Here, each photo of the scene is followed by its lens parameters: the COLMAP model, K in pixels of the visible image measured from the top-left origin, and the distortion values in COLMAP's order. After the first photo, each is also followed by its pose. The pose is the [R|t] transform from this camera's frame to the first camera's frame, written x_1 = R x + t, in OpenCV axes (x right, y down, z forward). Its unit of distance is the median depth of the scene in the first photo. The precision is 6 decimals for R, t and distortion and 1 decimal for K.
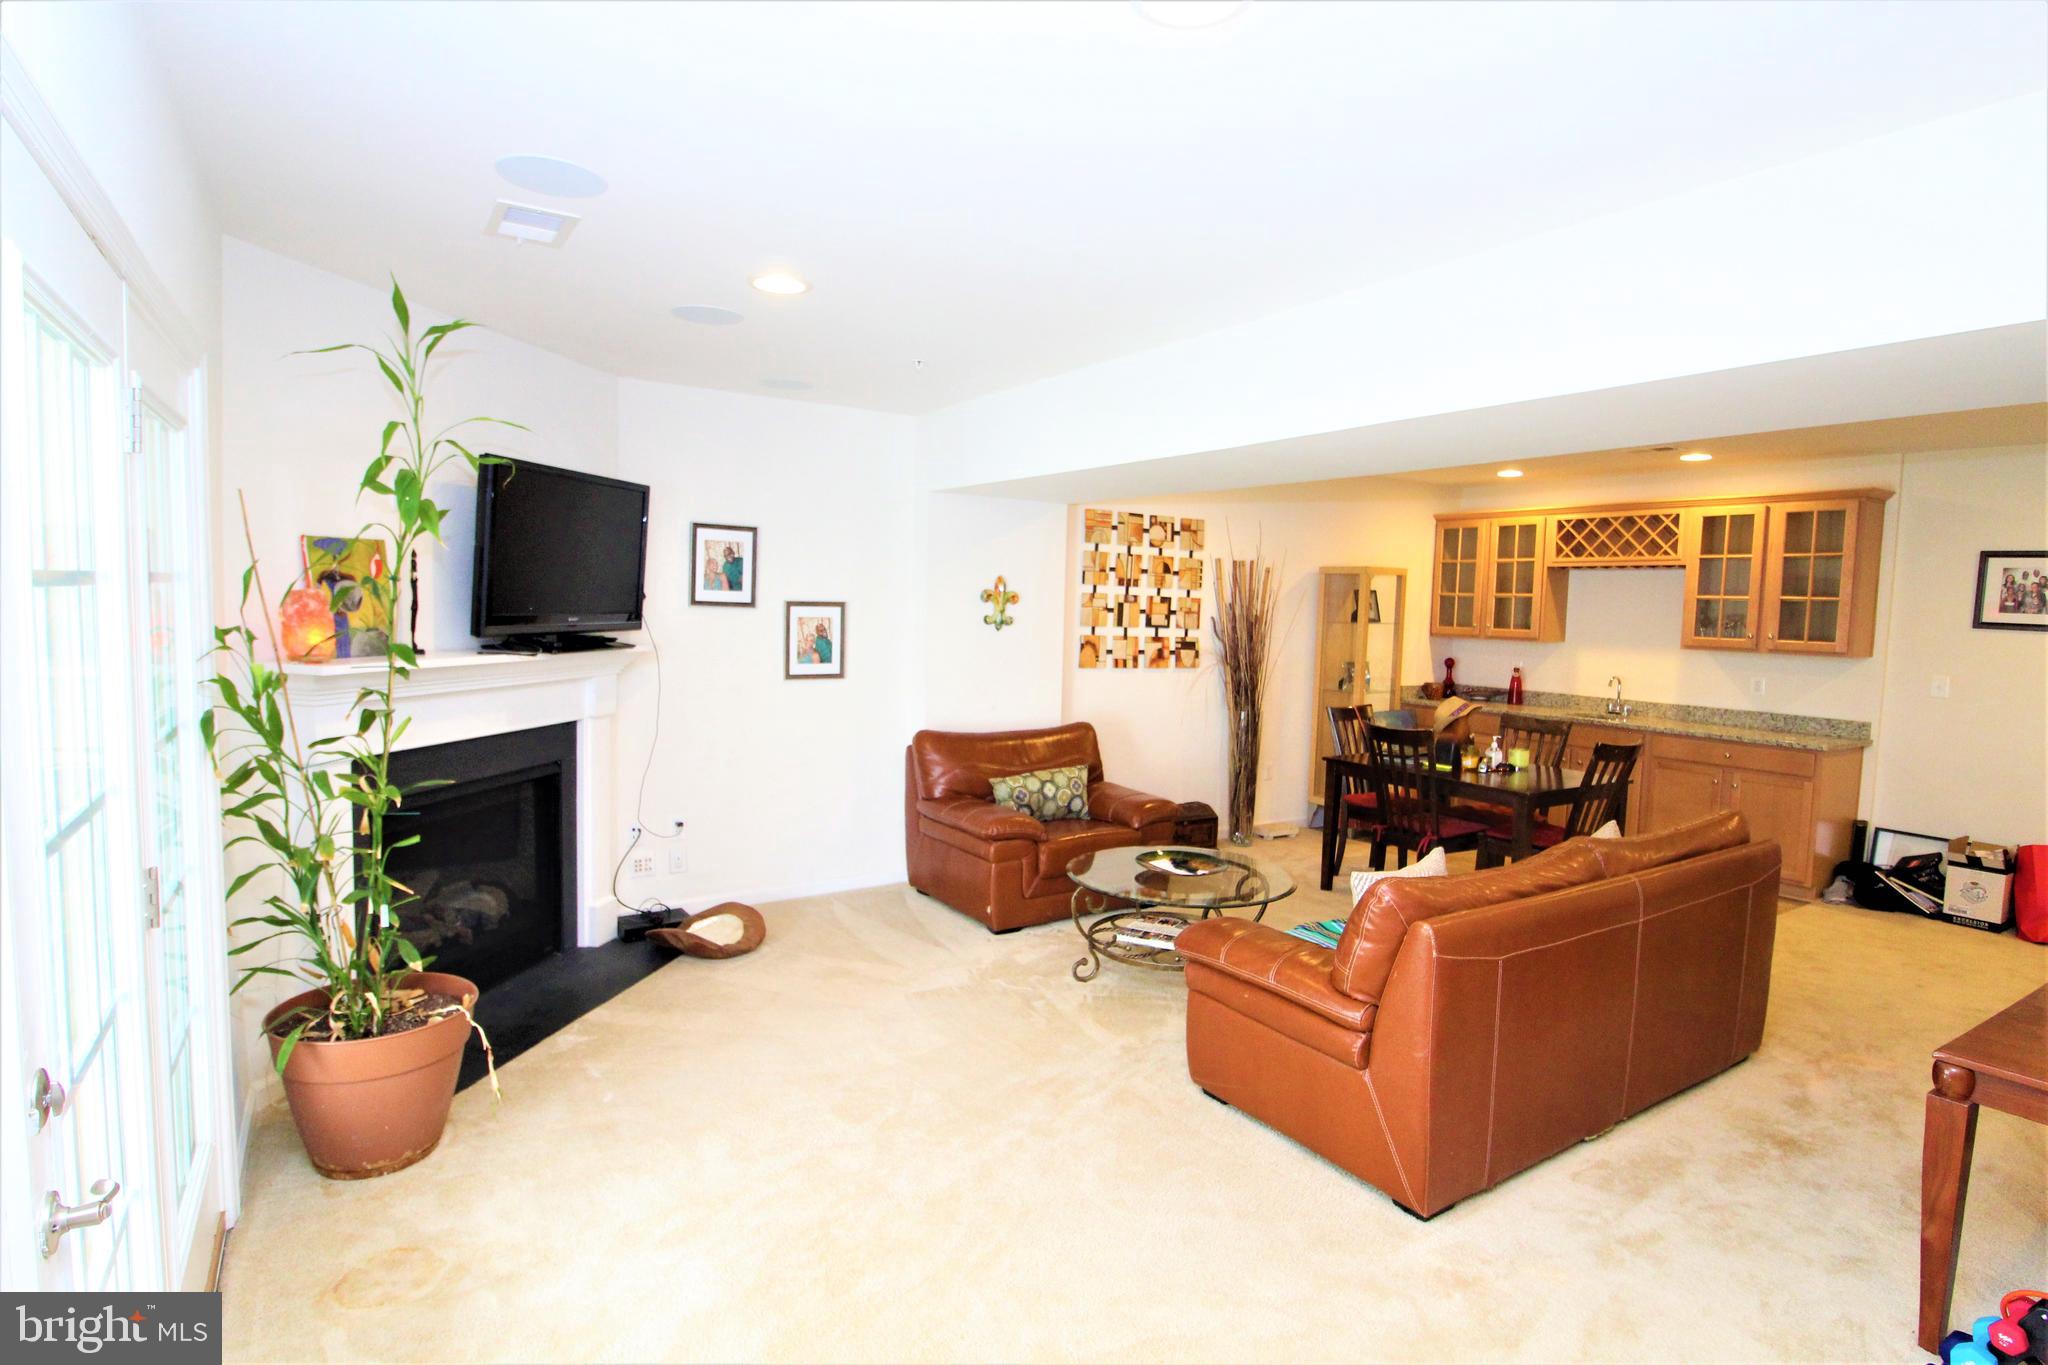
lens RADIAL K [[1032.2, 0, 1025.4], [0, 1032.2, 681.0], [0, 0, 1]] dist [0.002338, -0.012250]
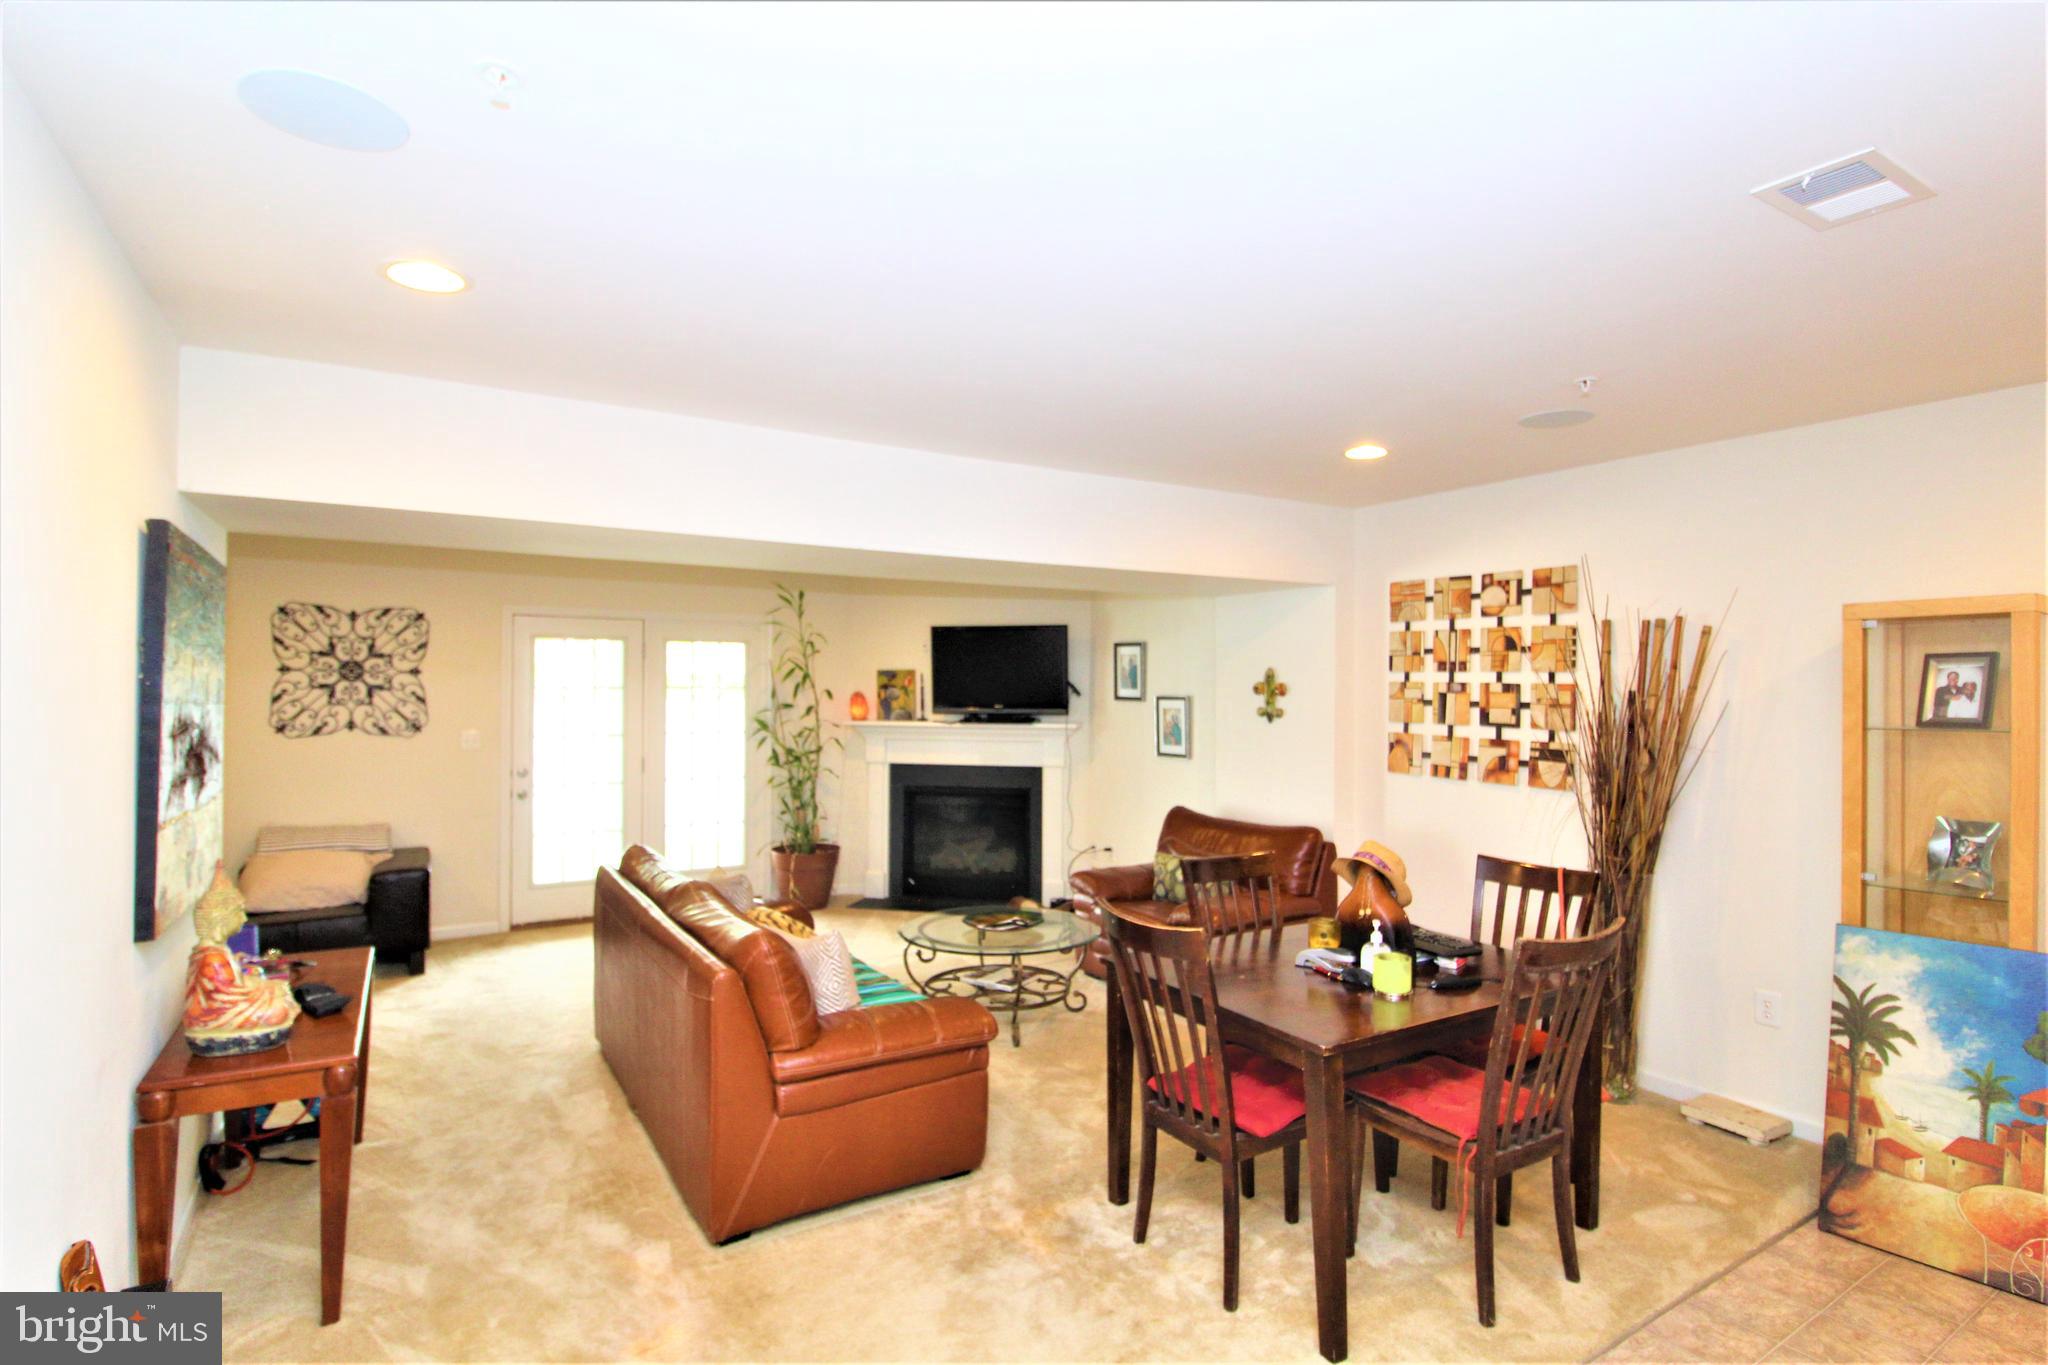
lens RADIAL K [[1032.2, 0, 1025.5], [0, 1032.2, 688.4], [0, 0, 1]] dist [0.002338, -0.012250]
pose [[-0.034418, -0.026169, -0.999065, 1.048668], [-0.085471, 0.996072, -0.023146, -0.041087], [0.995746, 0.084595, -0.036519, 0.852591]]
